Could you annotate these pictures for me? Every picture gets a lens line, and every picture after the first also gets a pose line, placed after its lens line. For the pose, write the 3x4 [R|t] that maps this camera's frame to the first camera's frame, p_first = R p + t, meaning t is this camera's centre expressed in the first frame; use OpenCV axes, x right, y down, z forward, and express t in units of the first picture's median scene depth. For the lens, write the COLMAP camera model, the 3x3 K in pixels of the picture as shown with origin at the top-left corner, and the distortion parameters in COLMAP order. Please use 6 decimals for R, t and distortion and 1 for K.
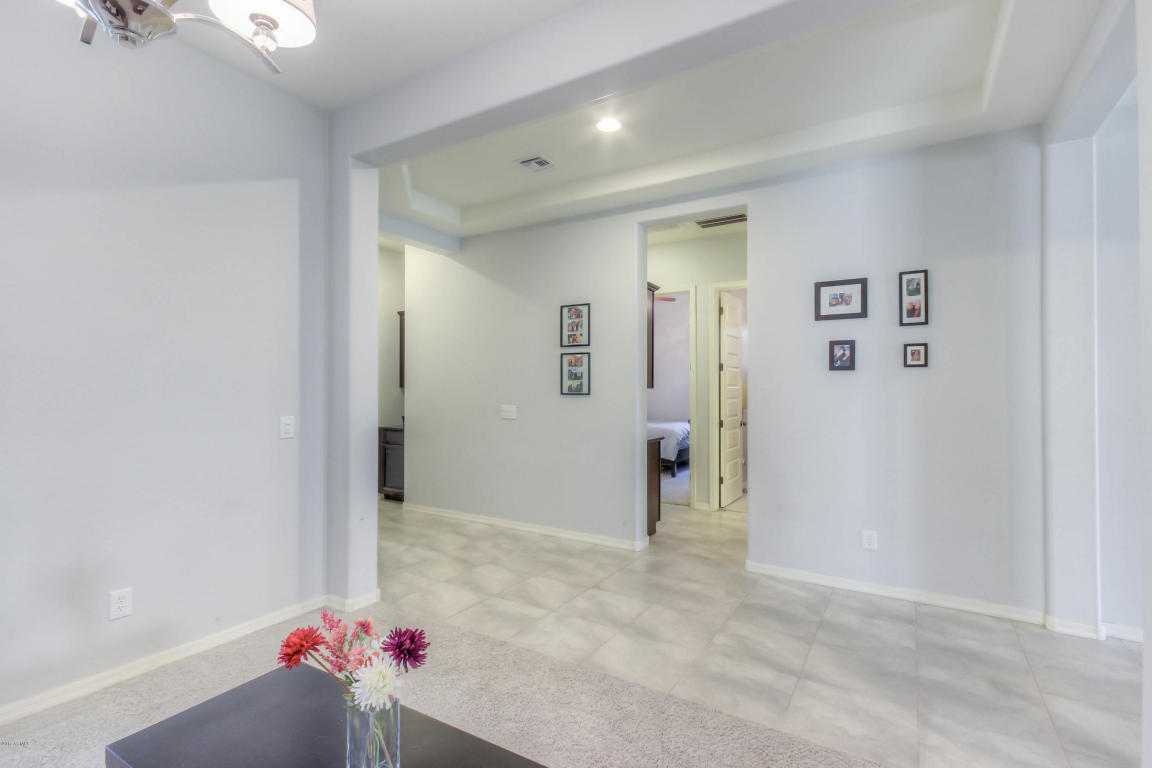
lens RADIAL K [[525.6, 0, 571.5], [0, 525.6, 382.4], [0, 0, 1]] dist [0.026643, -0.005182]
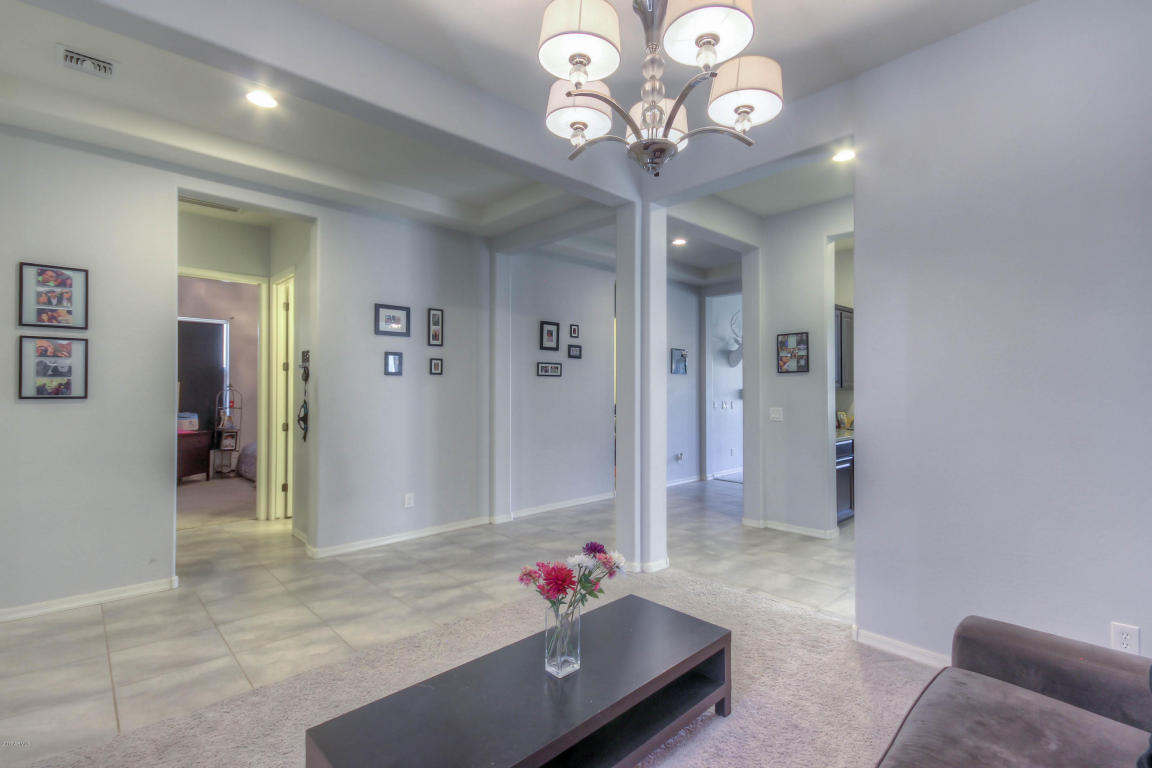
lens RADIAL K [[525.6, 0, 570.5], [0, 525.6, 384.4], [0, 0, 1]] dist [0.026643, -0.005182]
pose [[0.287873, 0.010882, 0.957607, -0.604536], [-0.005395, 0.999938, -0.009741, 0.010277], [-0.957654, -0.002362, 0.287913, 0.212104]]
